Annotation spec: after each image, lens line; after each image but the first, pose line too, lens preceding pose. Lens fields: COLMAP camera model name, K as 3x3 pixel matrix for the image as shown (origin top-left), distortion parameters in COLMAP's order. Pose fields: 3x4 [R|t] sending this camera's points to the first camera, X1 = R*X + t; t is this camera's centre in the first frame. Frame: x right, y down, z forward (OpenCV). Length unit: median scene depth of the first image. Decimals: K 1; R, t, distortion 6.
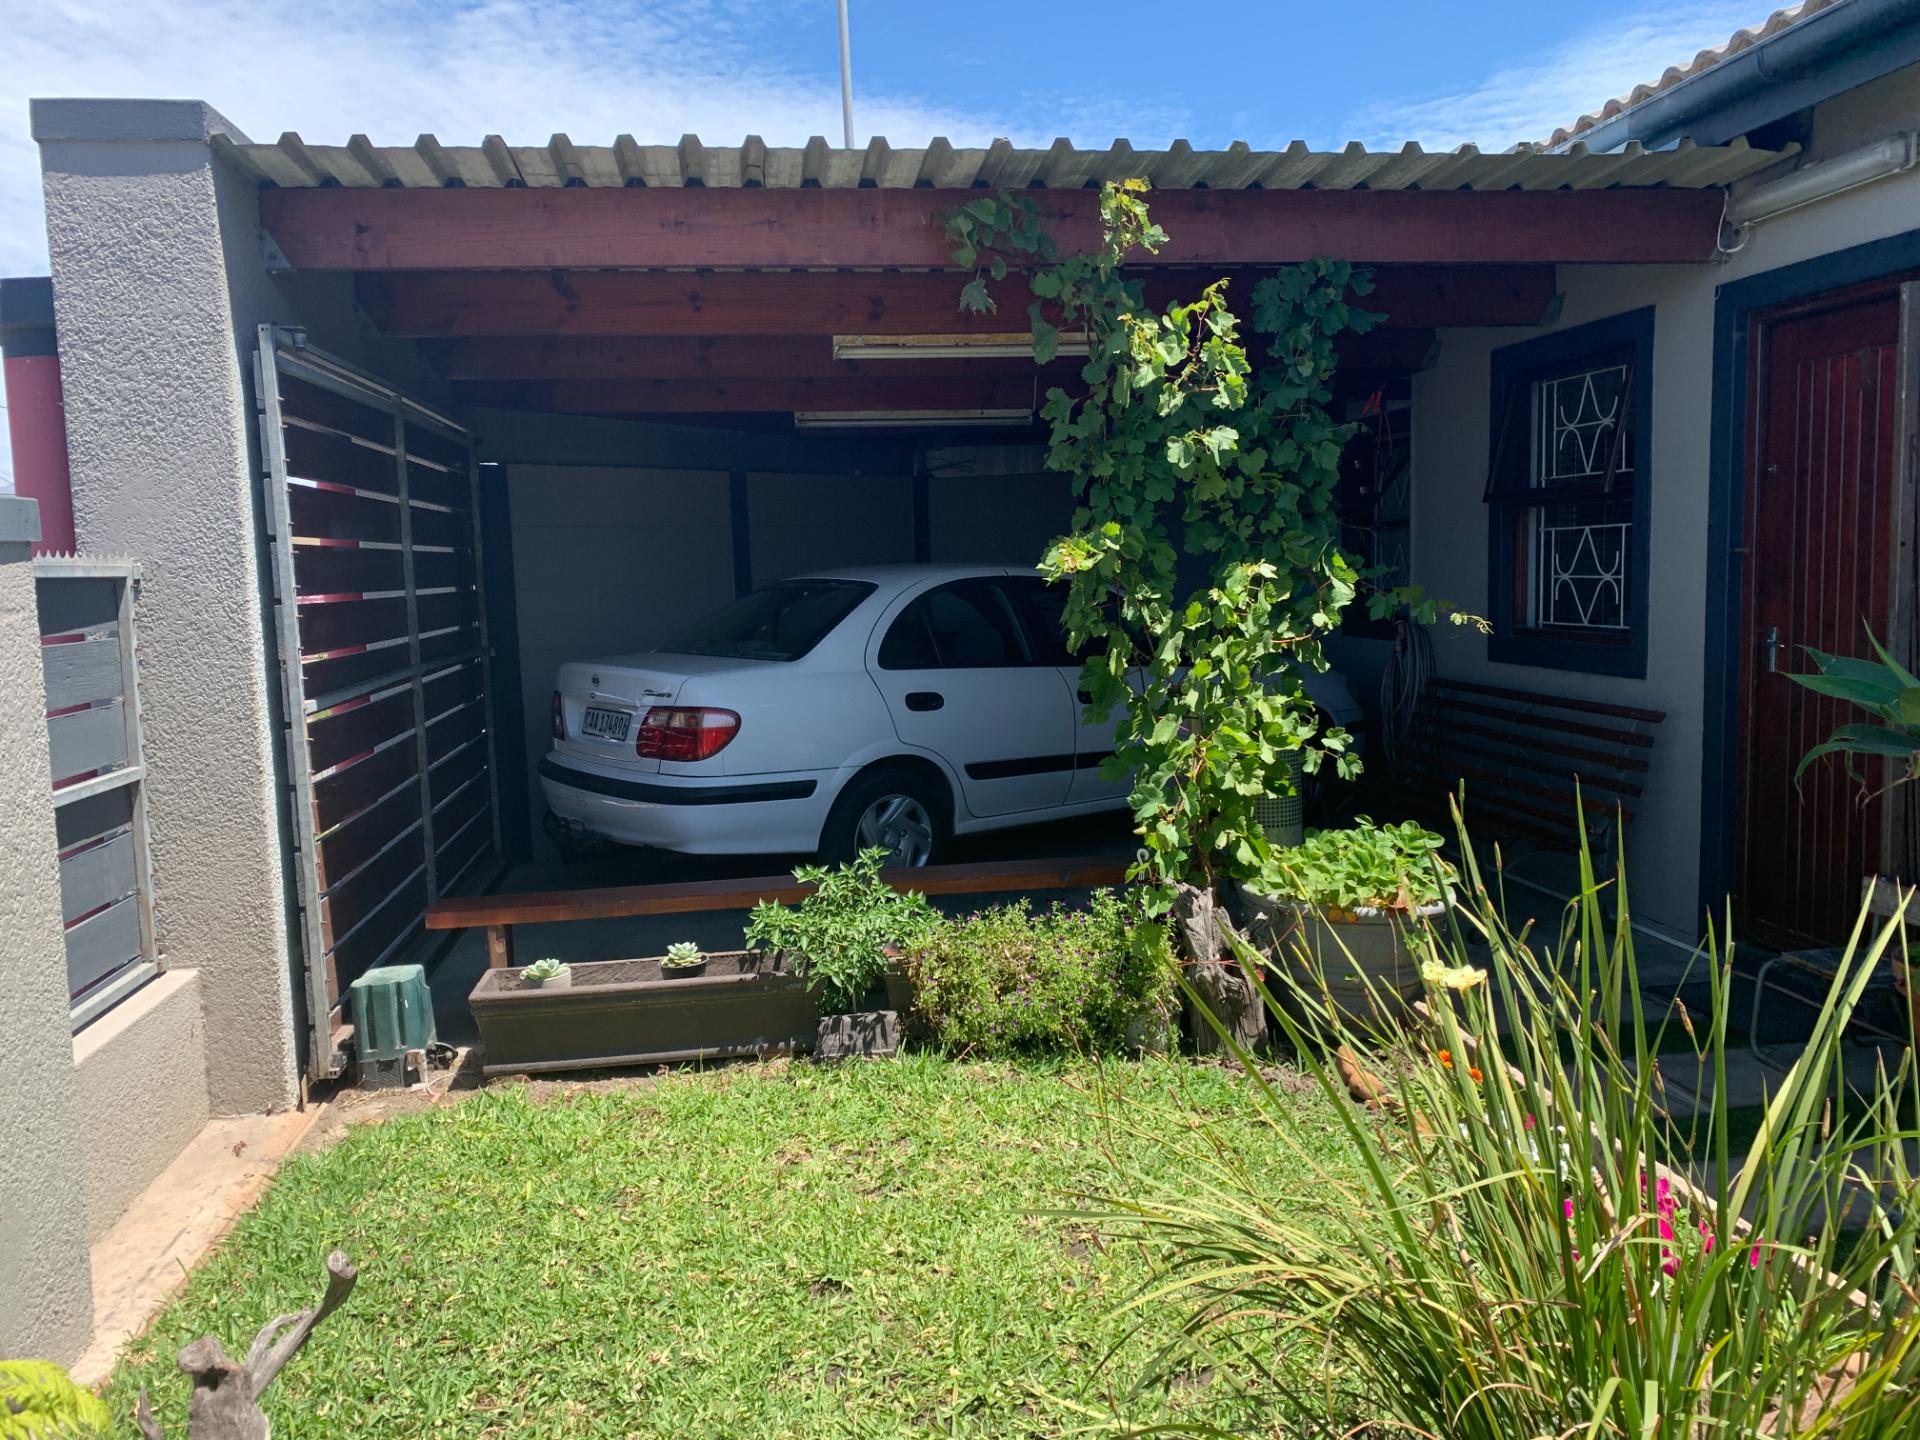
lens RADIAL K [[1464.0, 0, 938.5], [0, 1464.0, 694.2], [0, 0, 1]] dist [0.060151, -0.077071]
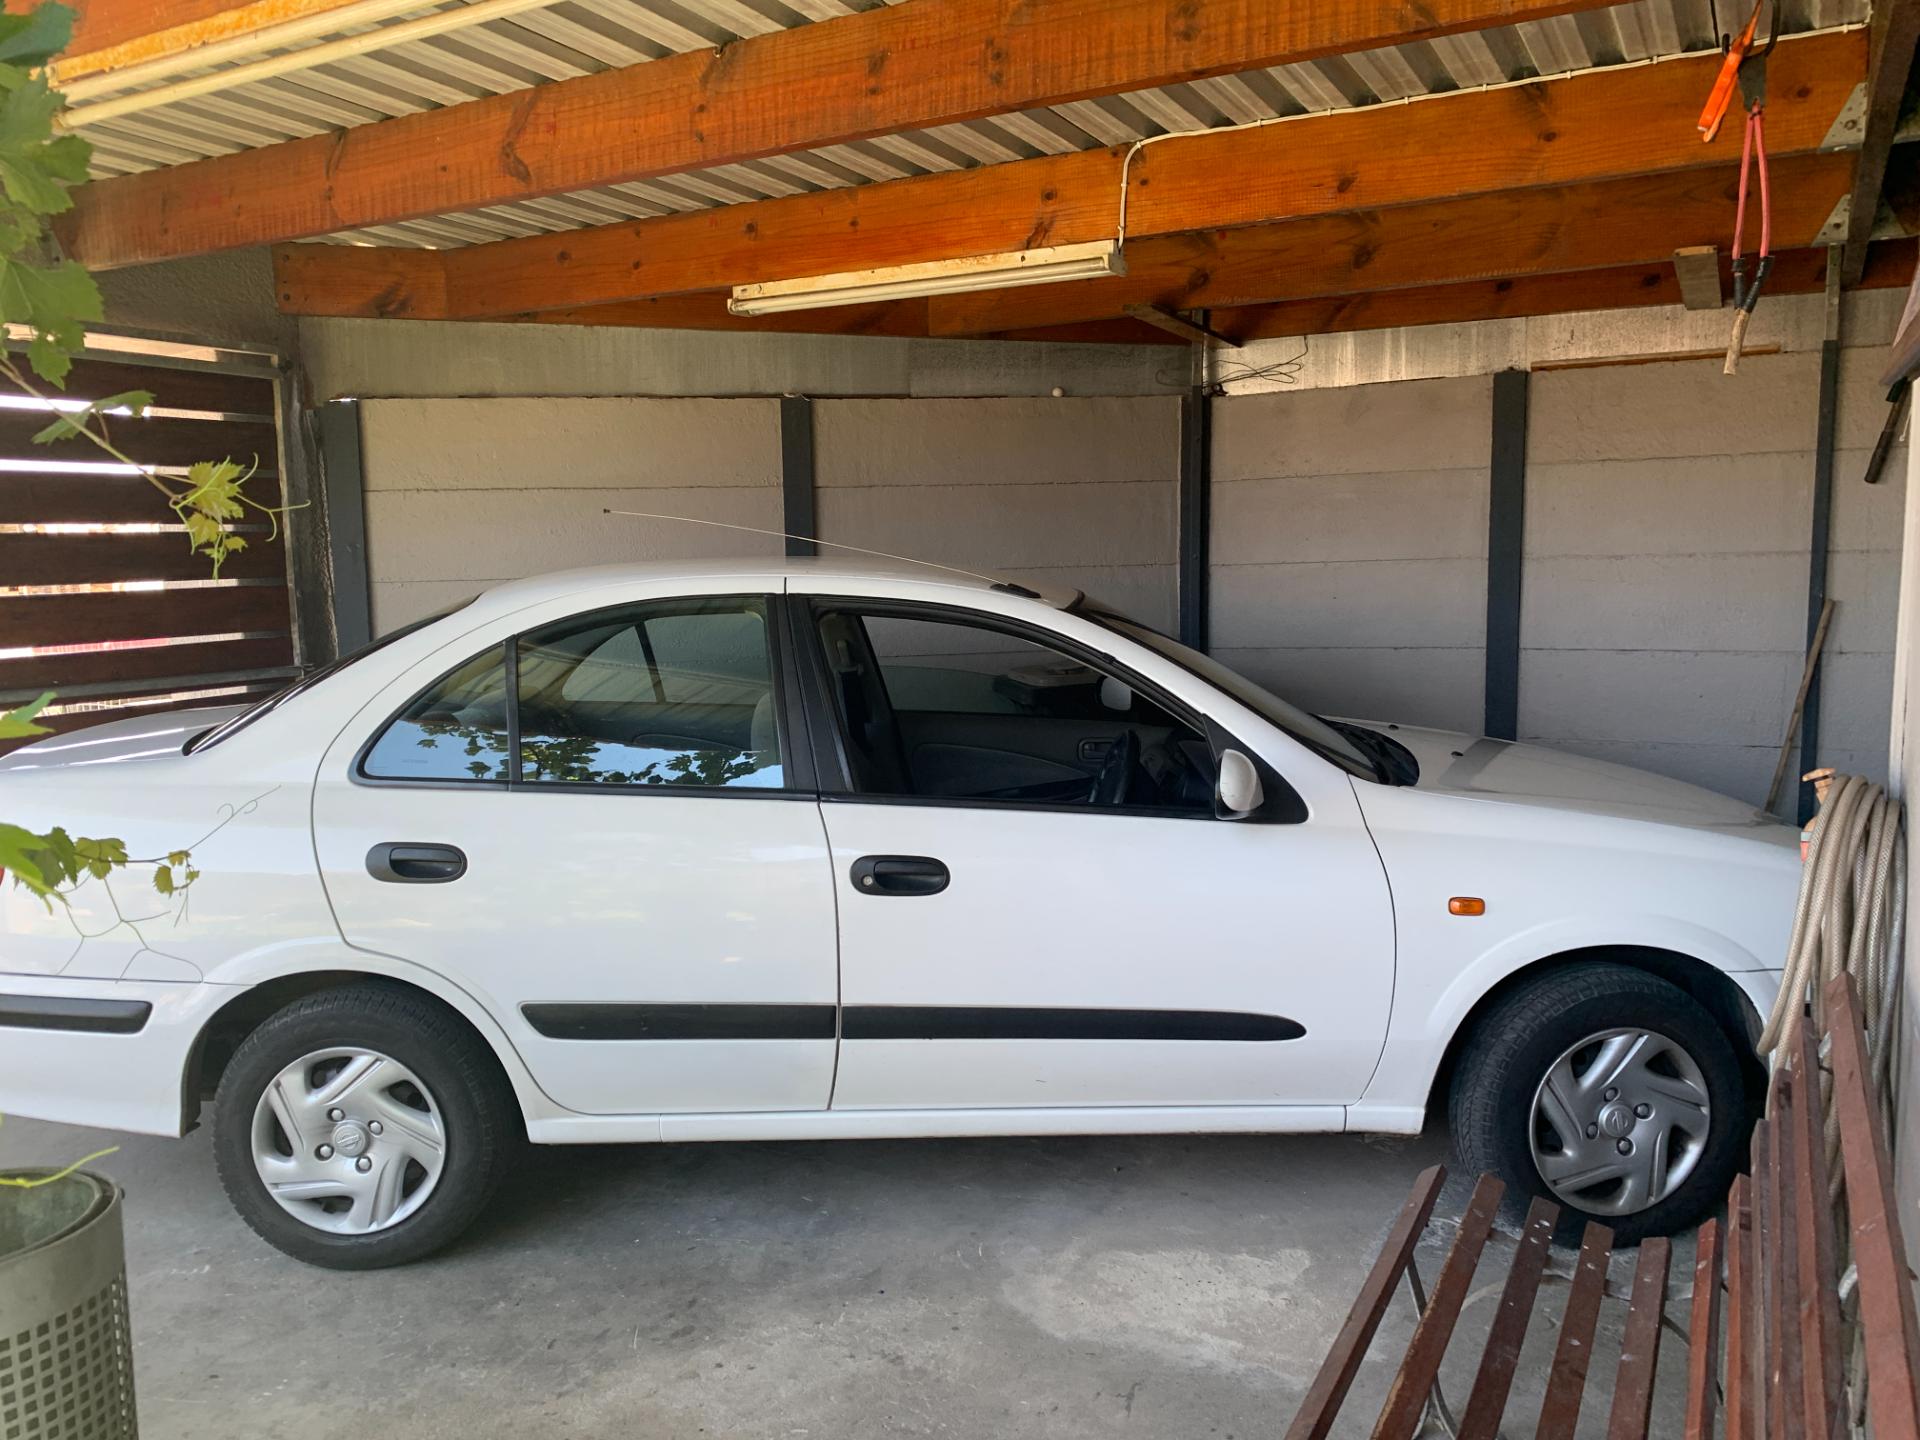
lens RADIAL K [[1464.0, 0, 959.4], [0, 1464.0, 706.5], [0, 0, 1]] dist [0.060151, -0.077071]
pose [[0.803937, 0.082638, -0.588945, 0.524102], [-0.058121, 0.996476, 0.060483, -0.108681], [0.591867, -0.014394, 0.805907, 0.932808]]
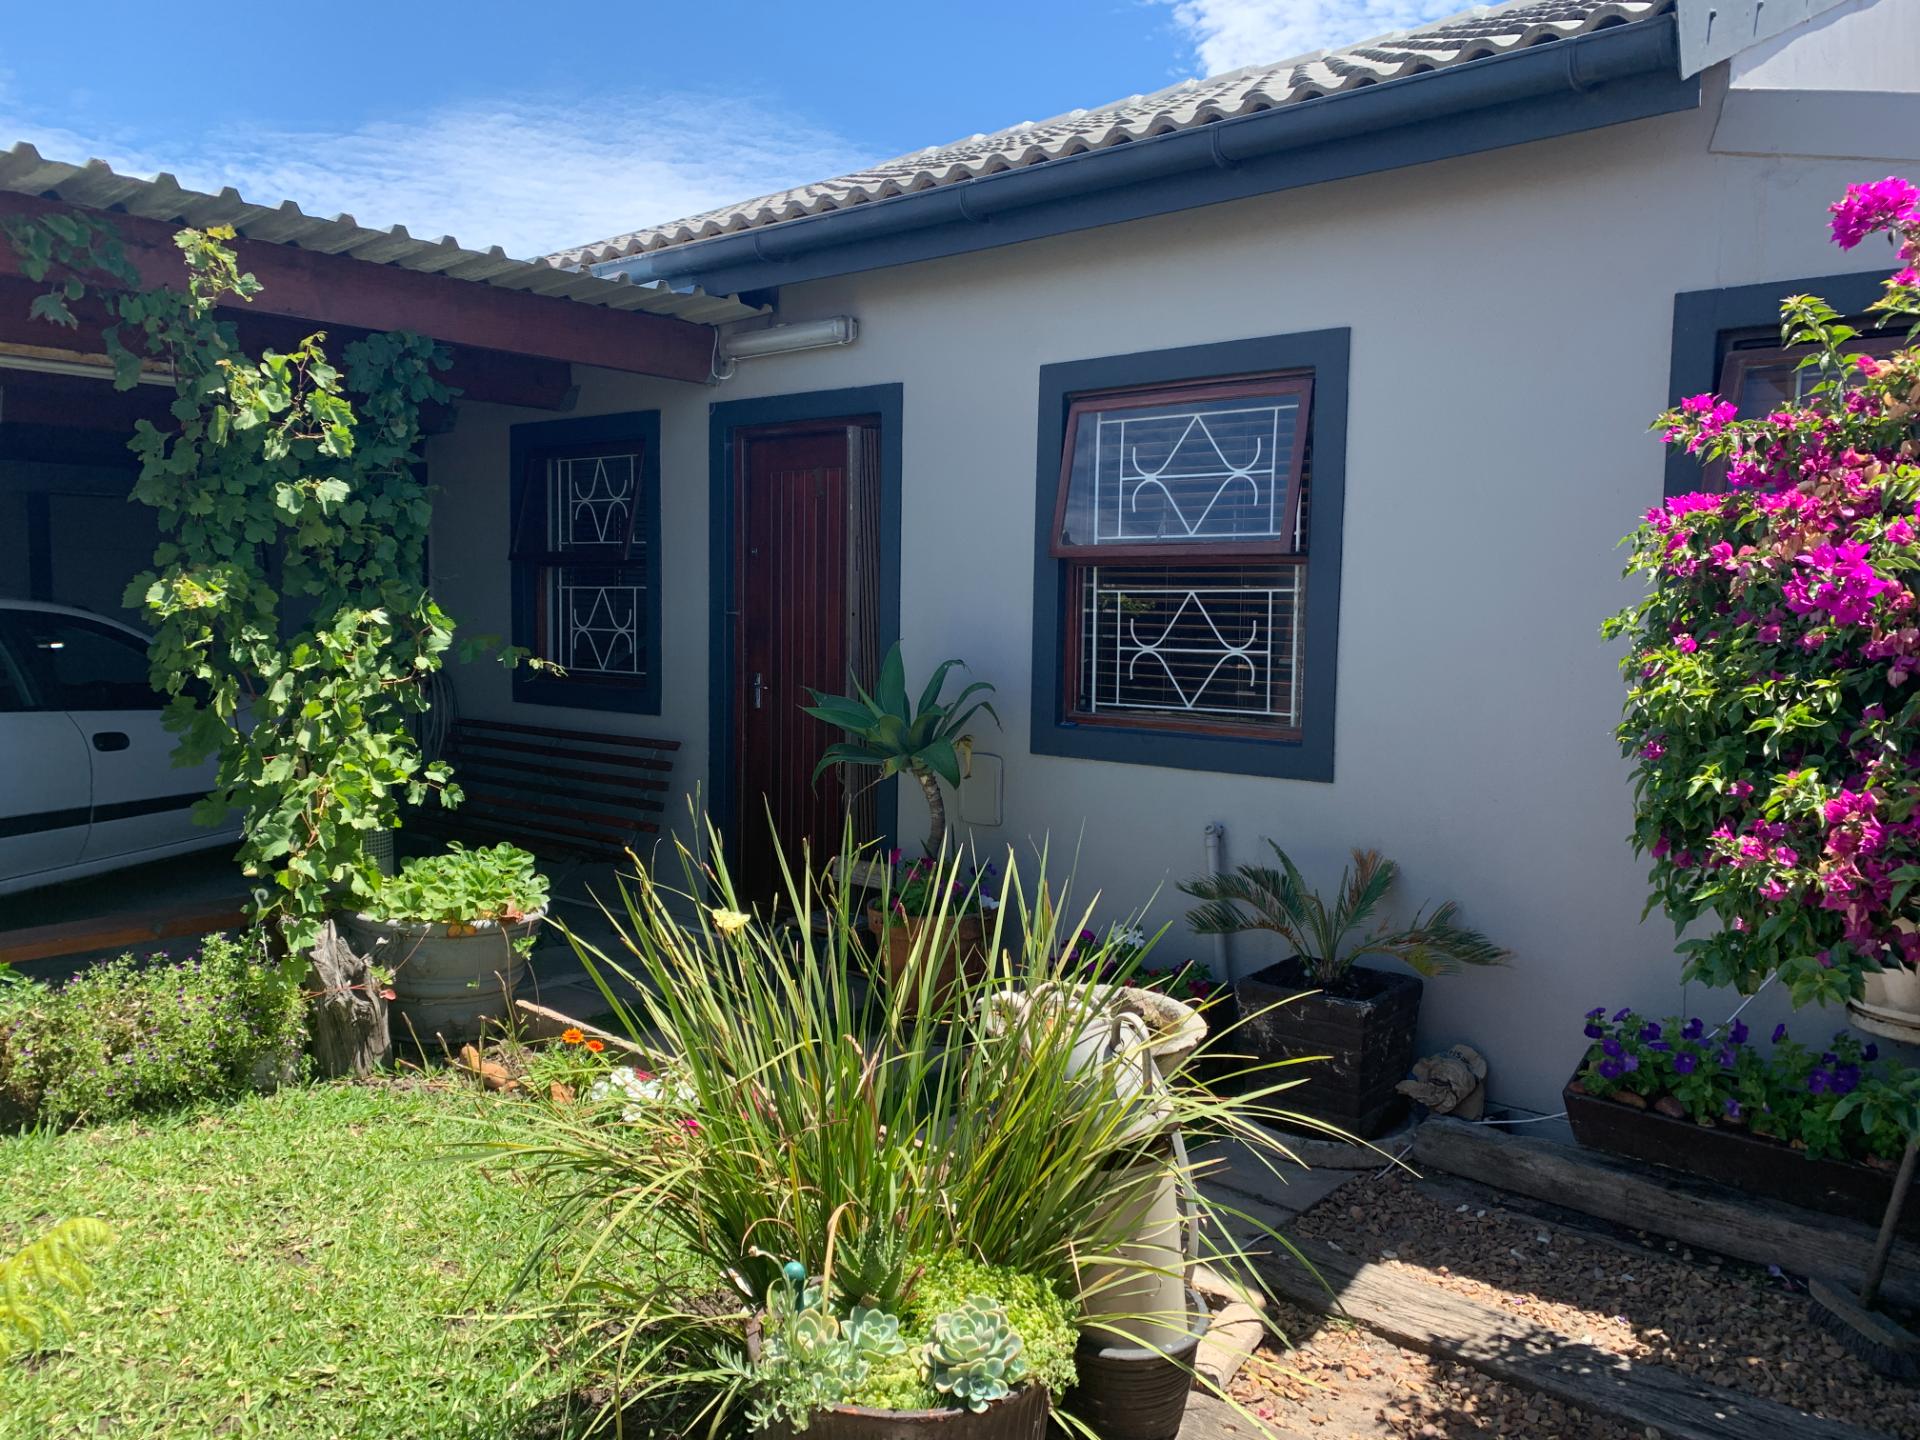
lens RADIAL K [[1464.0, 0, 969.8], [0, 1464.0, 723.3], [0, 0, 1]] dist [0.060151, -0.077071]
pose [[0.733636, -0.017460, 0.679318, -0.185674], [0.025028, 0.999686, -0.001335, 0.005486], [-0.679082, 0.017982, 0.733843, -0.074526]]
